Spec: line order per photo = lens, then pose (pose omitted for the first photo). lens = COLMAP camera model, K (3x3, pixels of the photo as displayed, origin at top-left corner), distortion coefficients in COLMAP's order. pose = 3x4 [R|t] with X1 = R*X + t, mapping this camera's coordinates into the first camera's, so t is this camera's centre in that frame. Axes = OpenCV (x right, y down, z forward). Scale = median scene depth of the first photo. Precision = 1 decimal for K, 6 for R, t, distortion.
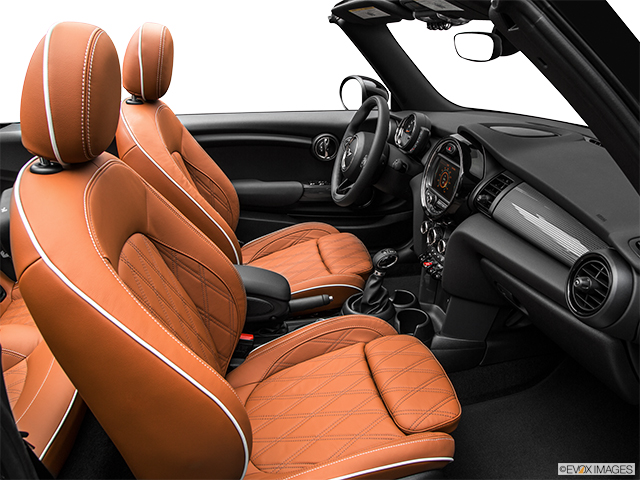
lens RADIAL K [[488.4, 0, 321.6], [0, 488.4, 241.1], [0, 0, 1]] dist [-0.121113, 0.053061]
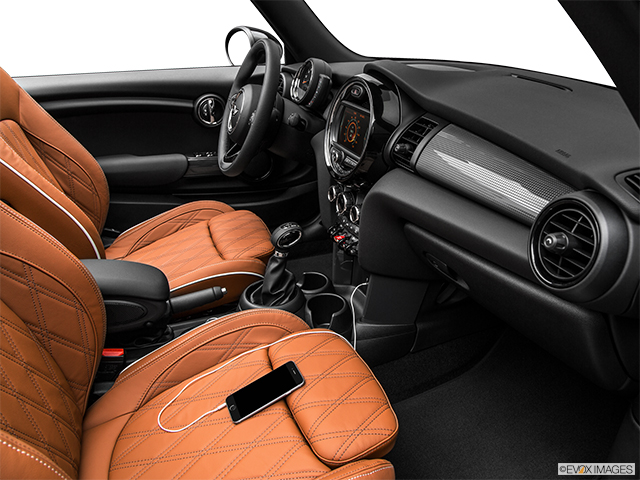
lens RADIAL K [[488.4, 0, 324.4], [0, 488.4, 238.9], [0, 0, 1]] dist [-0.121113, 0.053061]
pose [[0.980292, -0.083512, 0.179034, 0.049340], [0.078172, 0.996265, 0.036690, 0.018150], [-0.181429, -0.021972, 0.983159, 0.209740]]
